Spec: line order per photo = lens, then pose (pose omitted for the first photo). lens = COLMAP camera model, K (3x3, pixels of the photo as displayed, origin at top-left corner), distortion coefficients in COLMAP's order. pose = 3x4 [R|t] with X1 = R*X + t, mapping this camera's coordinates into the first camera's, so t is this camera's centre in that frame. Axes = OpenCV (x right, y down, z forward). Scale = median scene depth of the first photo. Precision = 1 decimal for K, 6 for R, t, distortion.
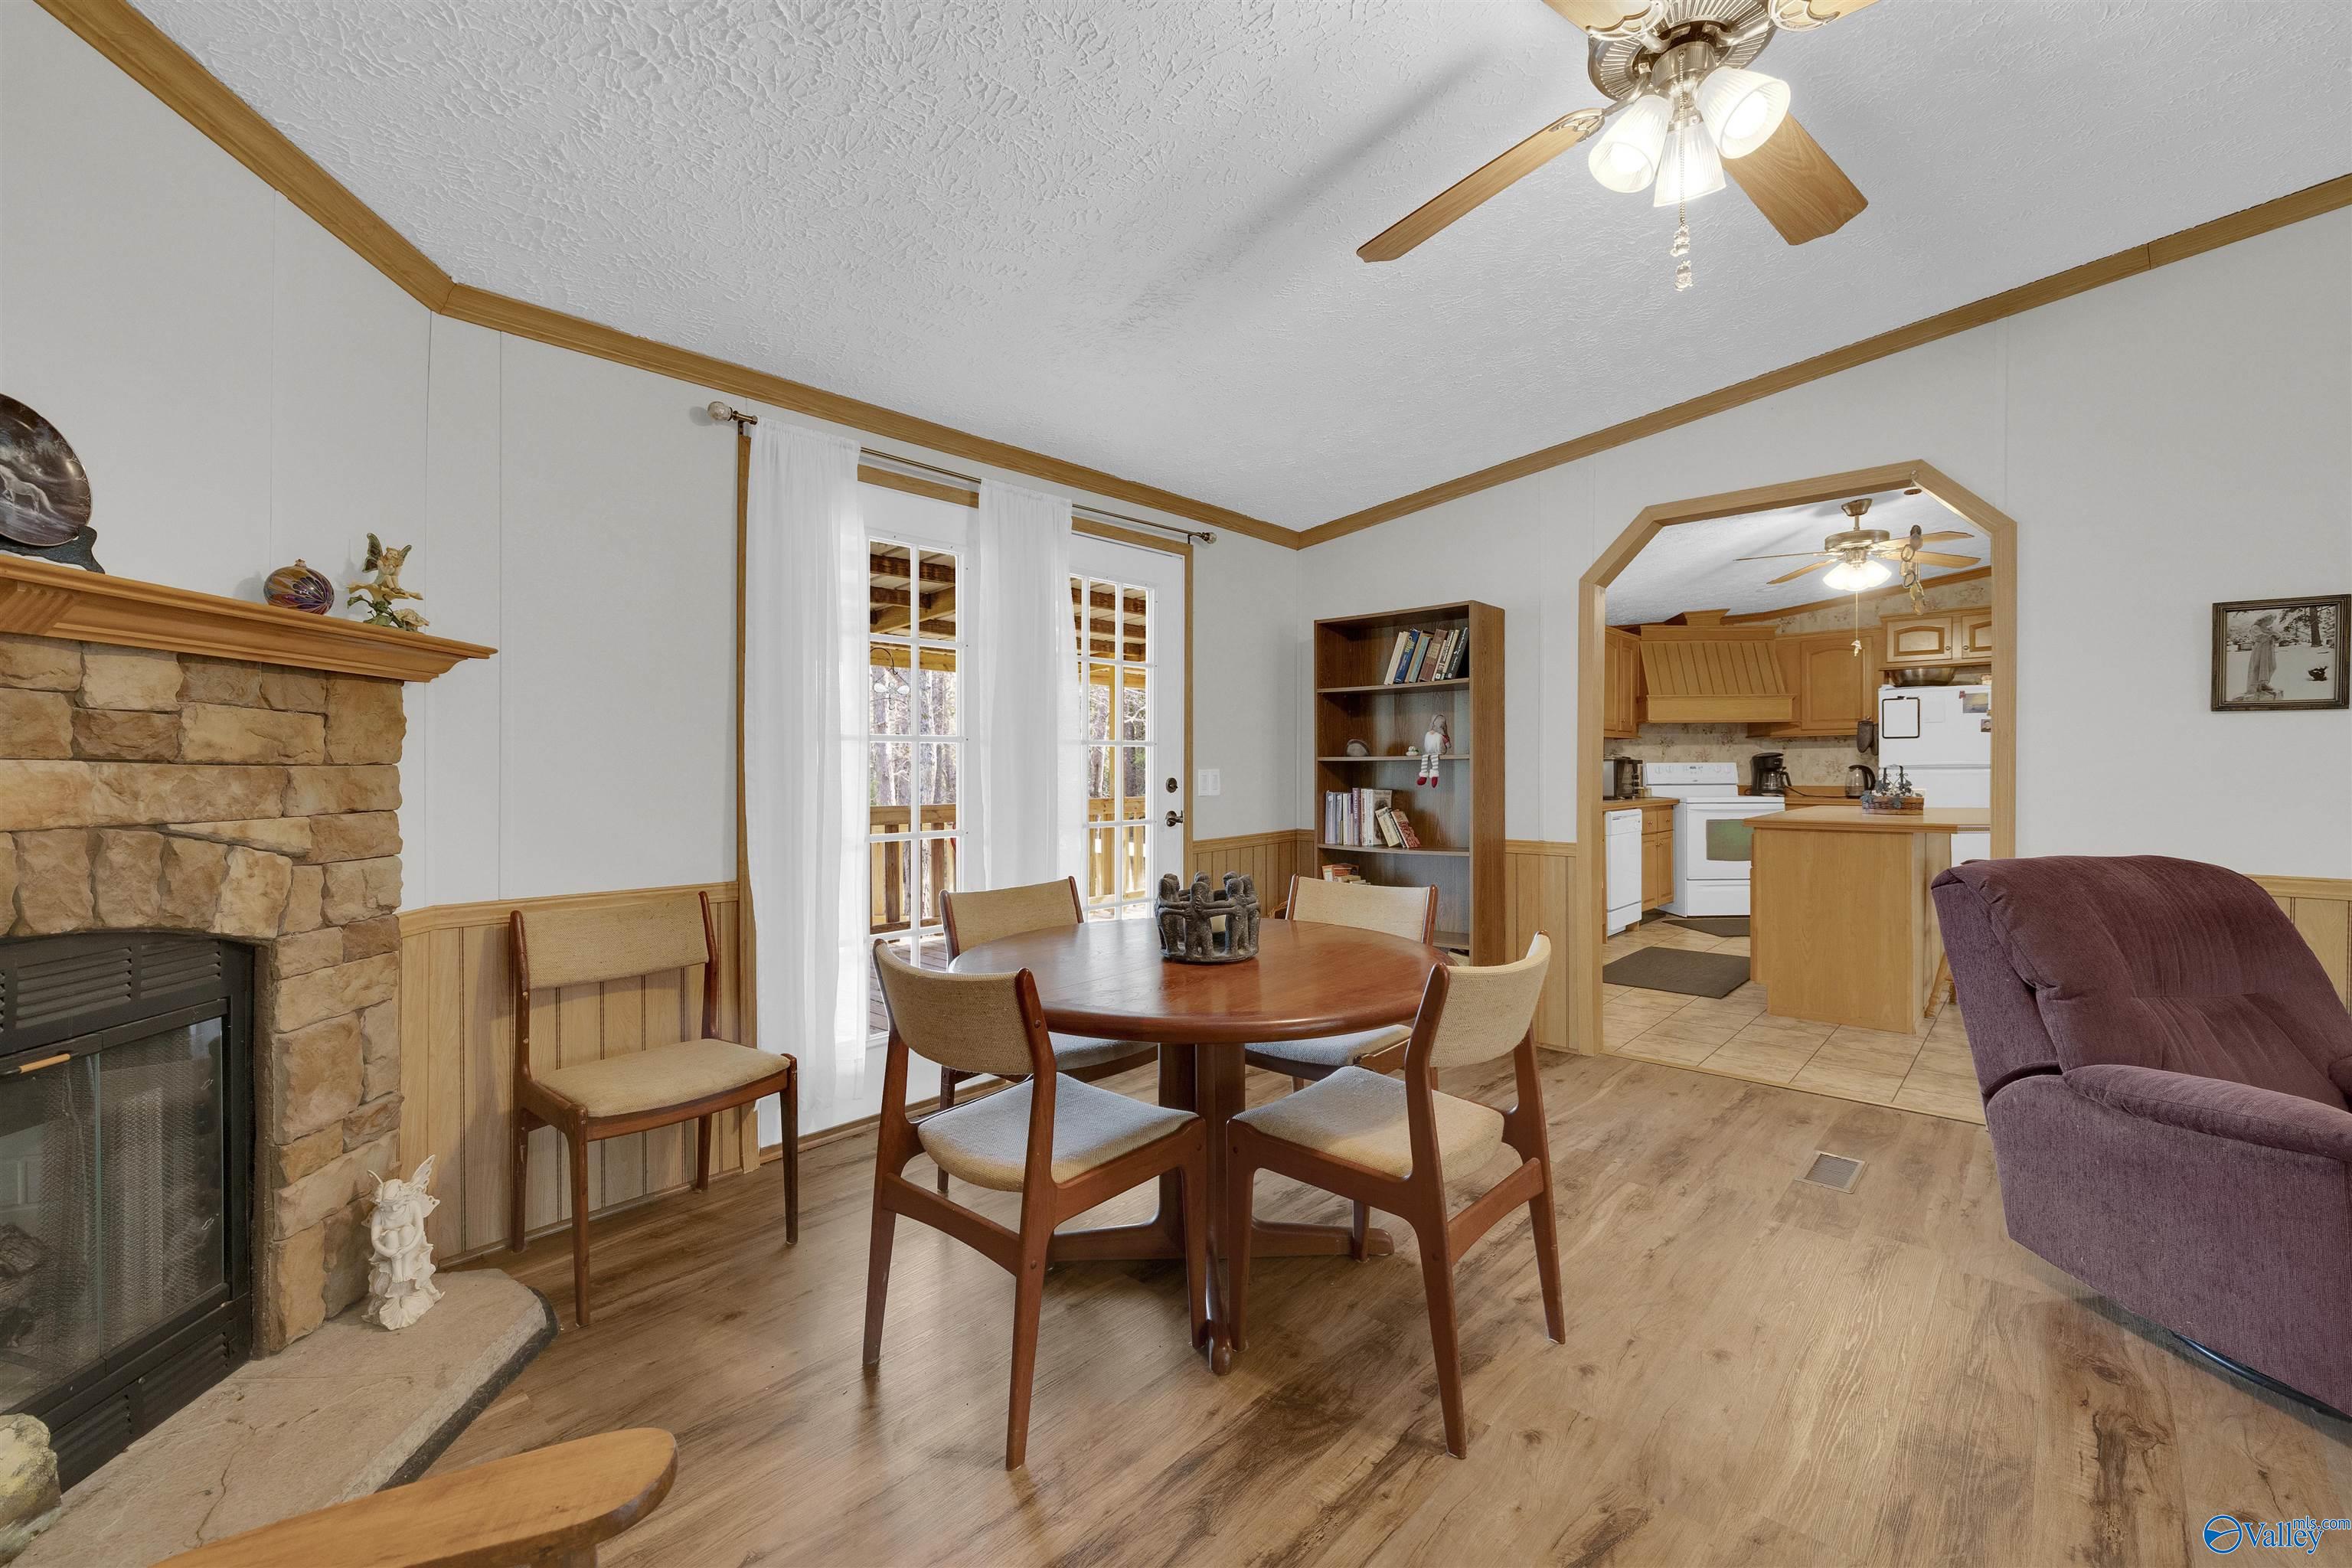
lens RADIAL K [[986.0, 0, 1178.0], [0, 986.0, 770.8], [0, 0, 1]] dist [0.000965, -0.000141]
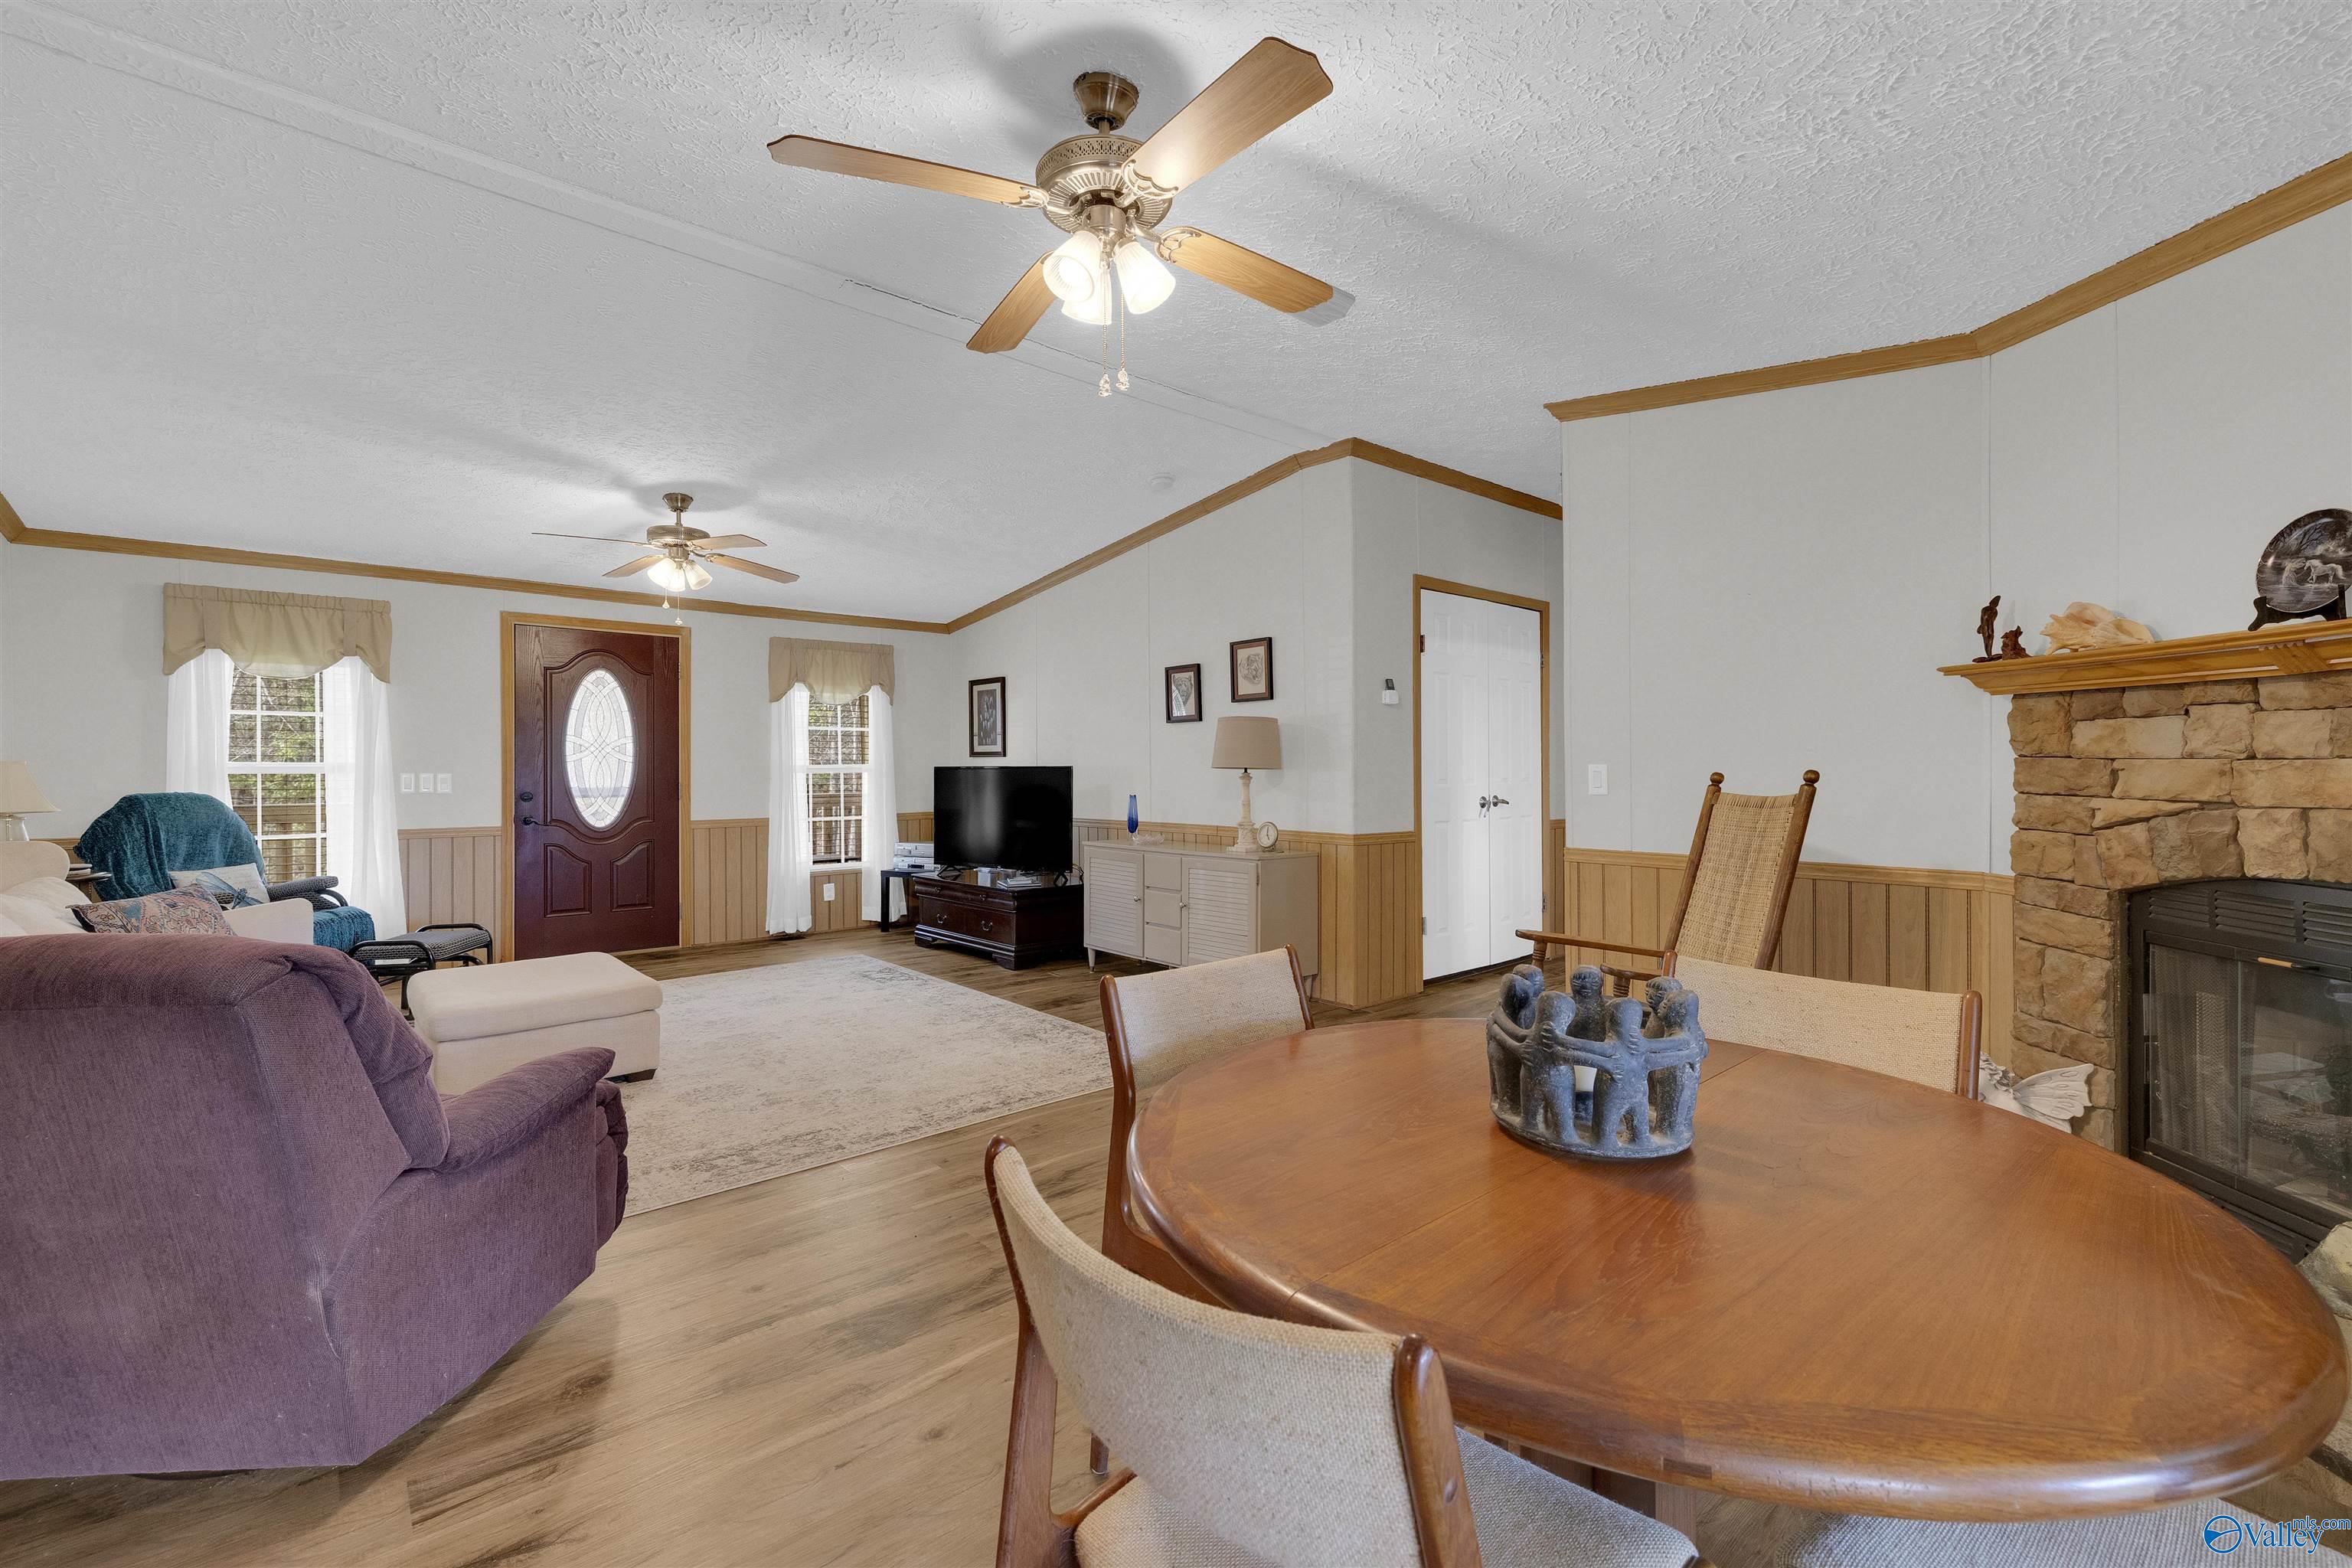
lens RADIAL K [[987.9, 0, 1180.2], [0, 987.9, 775.1], [0, 0, 1]] dist [0.003409, 0.000345]
pose [[-0.993527, 0.006318, 0.113424, 0.218051], [0.008120, 0.999848, 0.015434, -0.015395], [-0.113310, 0.016255, -0.993427, 1.760580]]
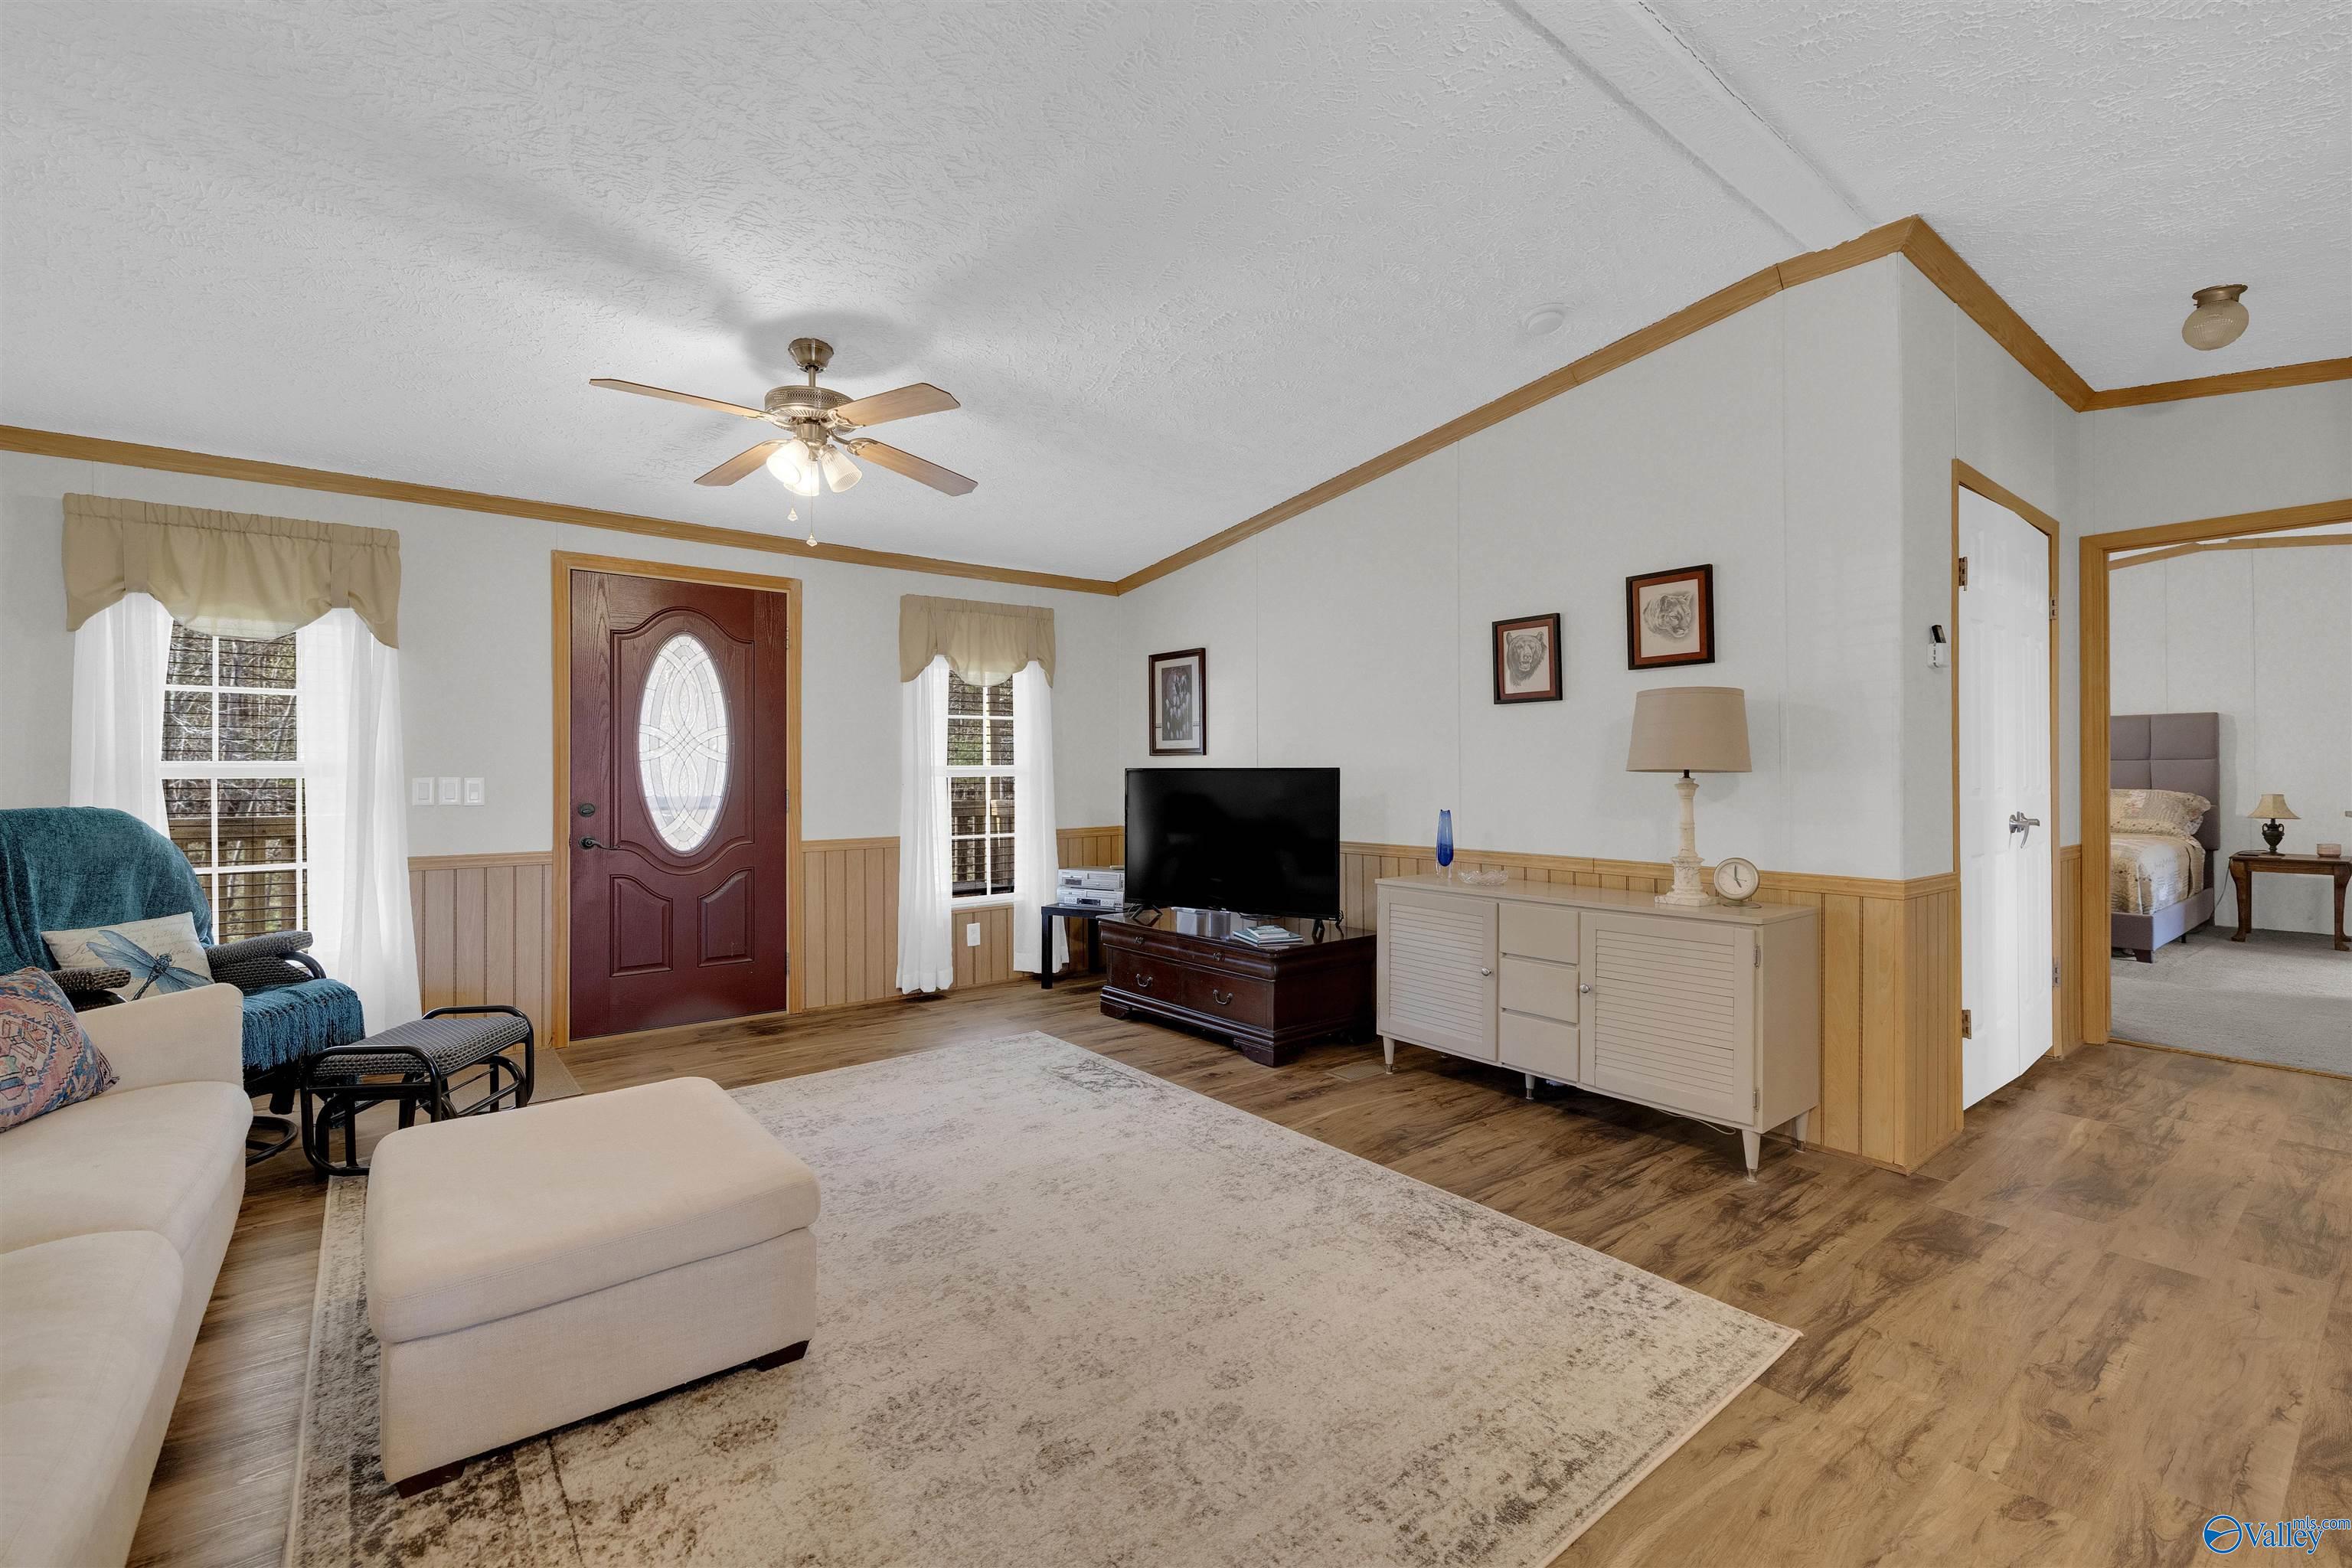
lens RADIAL K [[993.9, 0, 1171.3], [0, 993.9, 776.8], [0, 0, 1]] dist [0.001218, -0.000416]
pose [[-0.985038, 0.005048, 0.172264, 0.863961], [0.007739, 0.999858, 0.014955, -0.013975], [-0.172164, 0.016064, -0.984937, 0.962239]]
